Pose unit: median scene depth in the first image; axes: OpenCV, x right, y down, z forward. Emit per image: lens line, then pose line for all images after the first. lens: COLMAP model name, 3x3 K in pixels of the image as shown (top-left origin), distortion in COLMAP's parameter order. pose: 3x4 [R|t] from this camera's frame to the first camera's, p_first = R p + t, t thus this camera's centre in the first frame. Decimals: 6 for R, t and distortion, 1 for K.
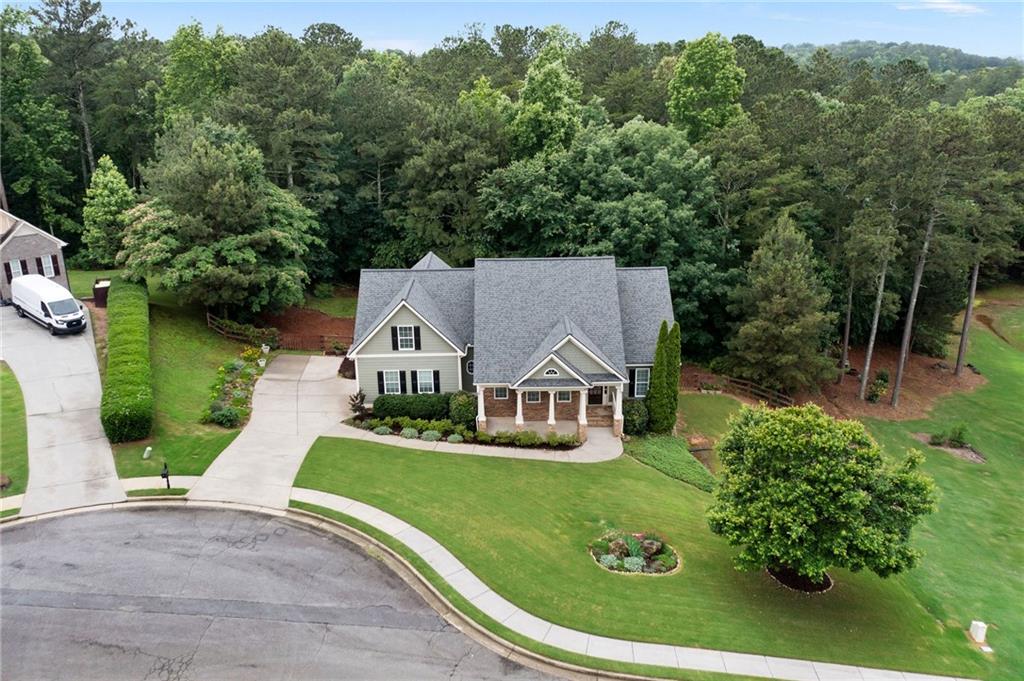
lens RADIAL K [[817.7, 0, 512.0], [0, 817.7, 340.5], [0, 0, 1]] dist [0.025626, 0.000466]
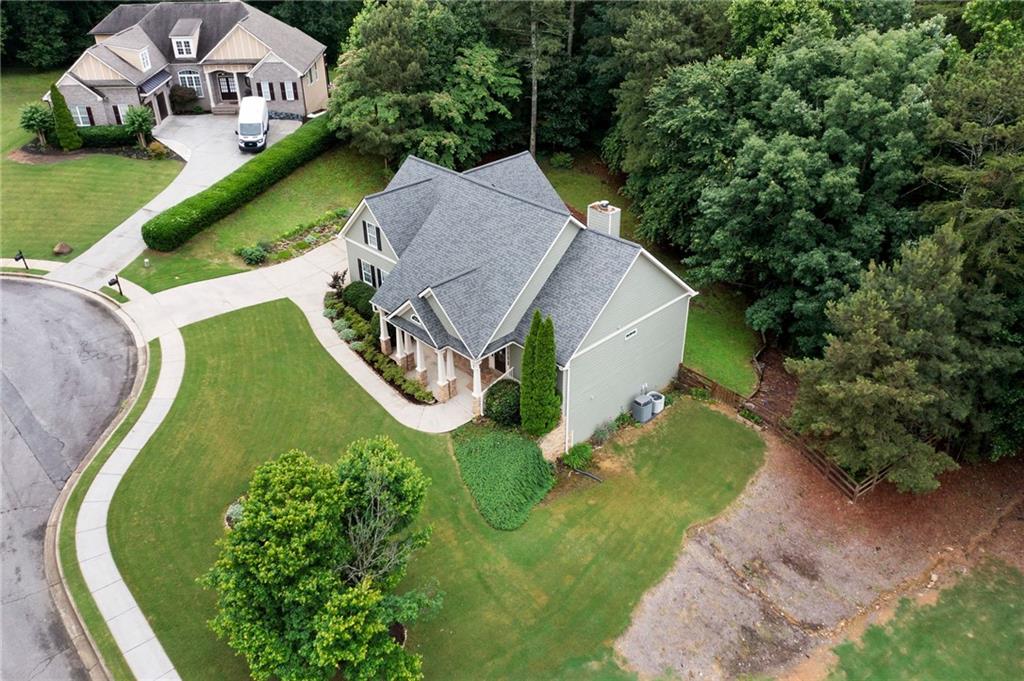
lens RADIAL K [[827.3, 0, 528.9], [0, 827.3, 337.8], [0, 0, 1]] dist [-0.002949, -0.000325]
pose [[0.689214, 0.374041, -0.620546, 0.682875], [-0.233789, 0.925442, 0.298160, -0.234848], [0.685803, -0.060419, 0.725275, 0.388806]]
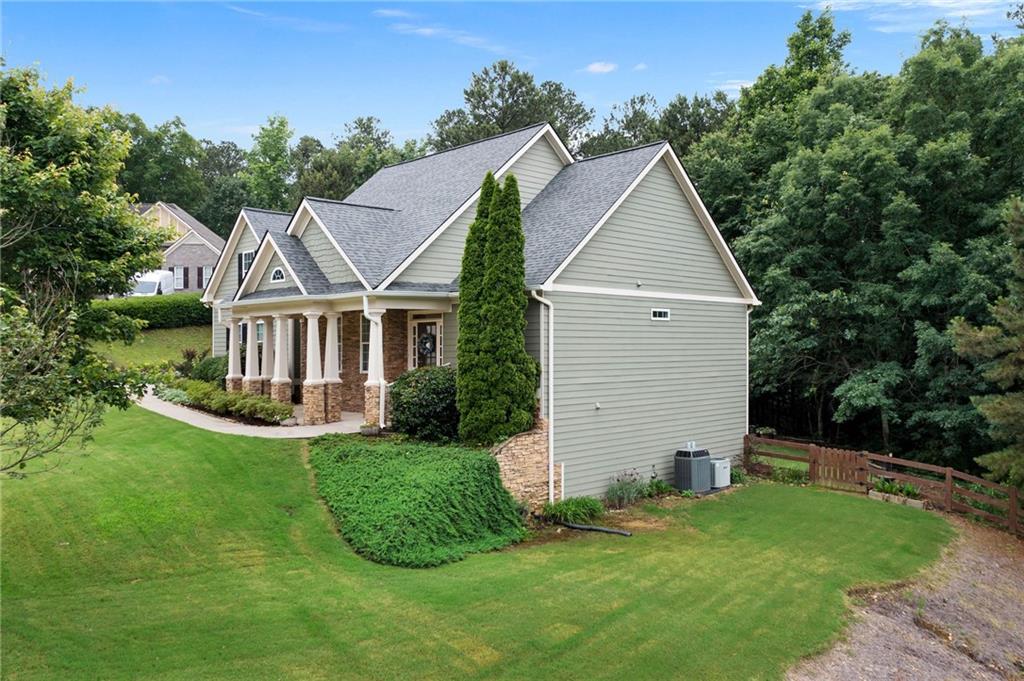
lens RADIAL K [[827.3, 0, 528.9], [0, 827.3, 337.8], [0, 0, 1]] dist [-0.002949, -0.000325]
pose [[0.702896, -0.008794, -0.711238, 0.505463], [-0.225649, 0.945516, -0.234694, 0.154504], [0.674551, 0.325456, 0.662615, 0.729719]]
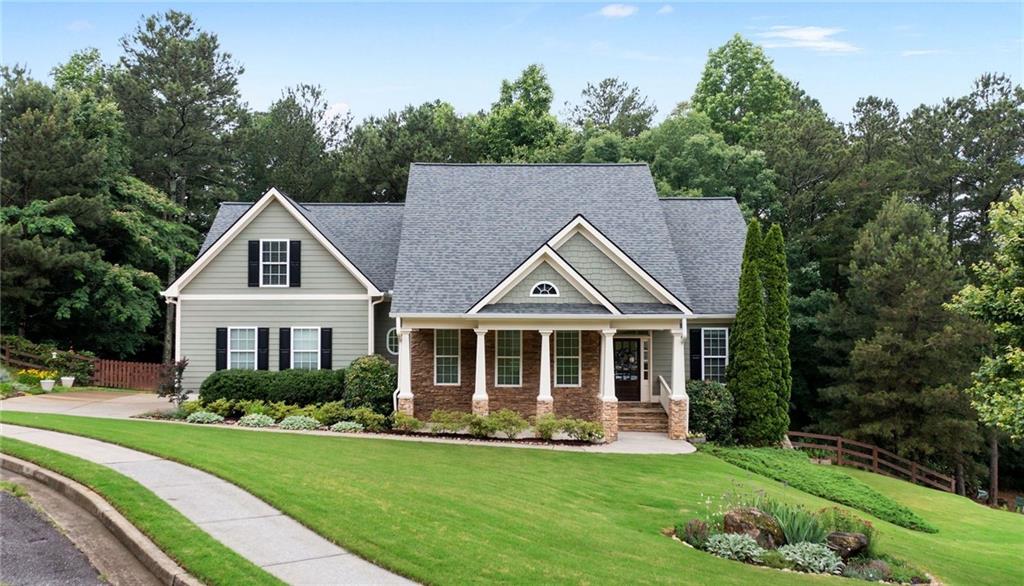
lens RADIAL K [[870.0, 0, 486.0], [0, 870.0, 296.3], [0, 0, 1]] dist [-0.001512, 0.004264]
pose [[0.999923, 0.010249, -0.006935, 0.015032], [-0.012057, 0.933005, -0.359661, 0.223605], [0.002785, 0.359717, 0.933057, 0.471193]]
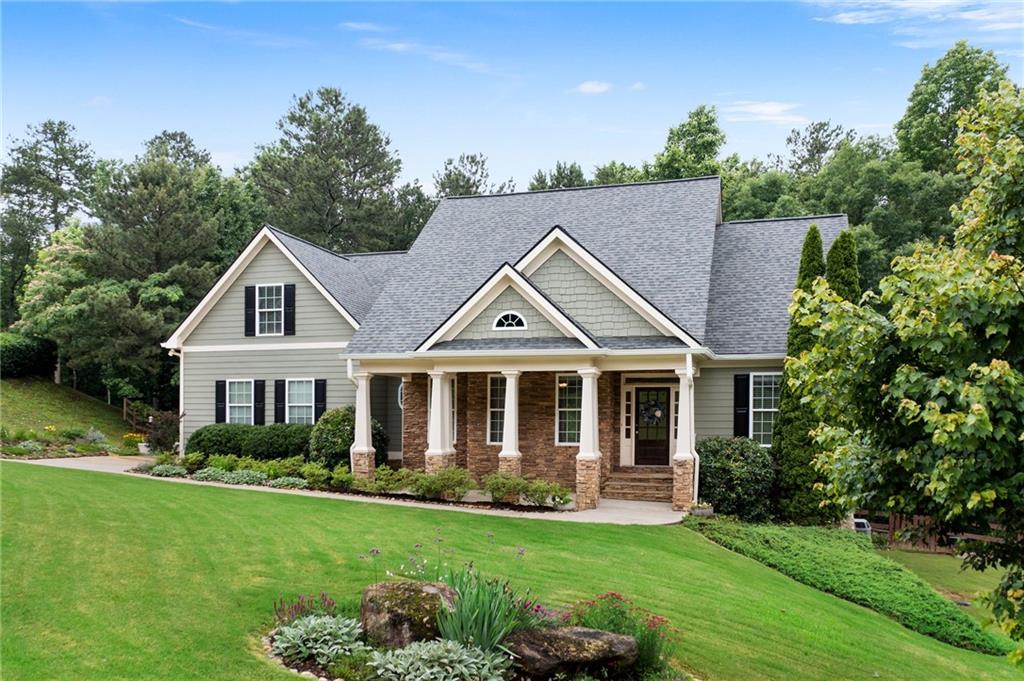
lens RADIAL K [[849.8, 0, 509.3], [0, 849.8, 430.7], [0, 0, 1]] dist [0.007832, -0.000444]
pose [[0.953201, 0.015117, -0.301960, 0.168312], [-0.109674, 0.948008, -0.298751, 0.206358], [0.281744, 0.317887, 0.905300, 0.596036]]
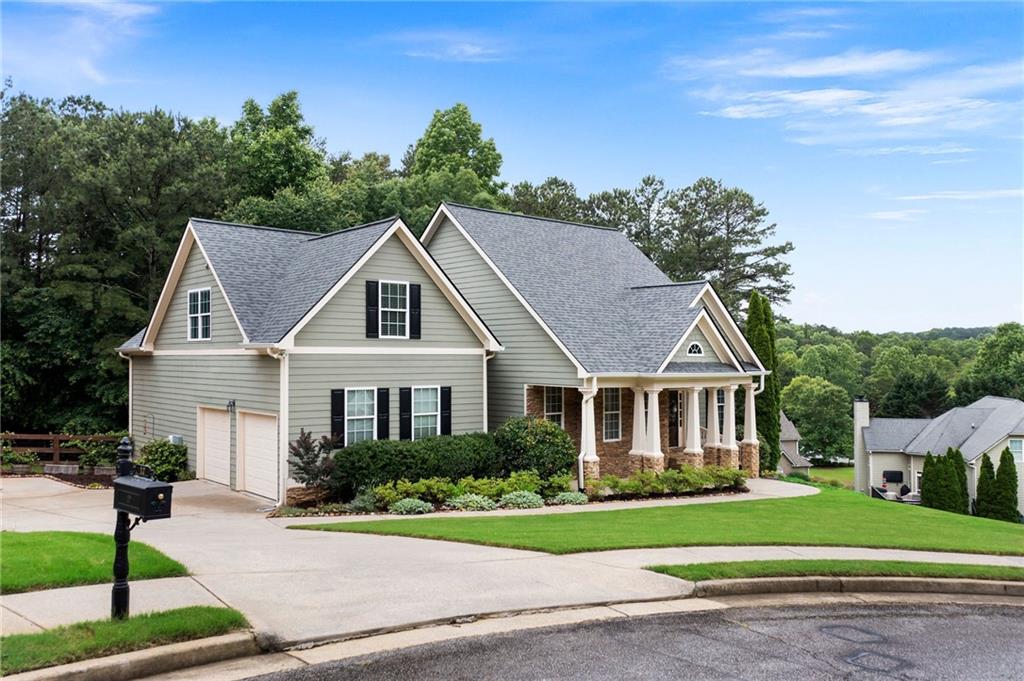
lens RADIAL K [[817.7, 0, 512.0], [0, 817.7, 340.5], [0, 0, 1]] dist [0.025626, 0.000466]
pose [[0.778906, 0.024219, 0.626673, -0.361210], [0.190564, 0.942865, -0.273296, 0.148253], [-0.597487, 0.332293, 0.729788, 0.640460]]
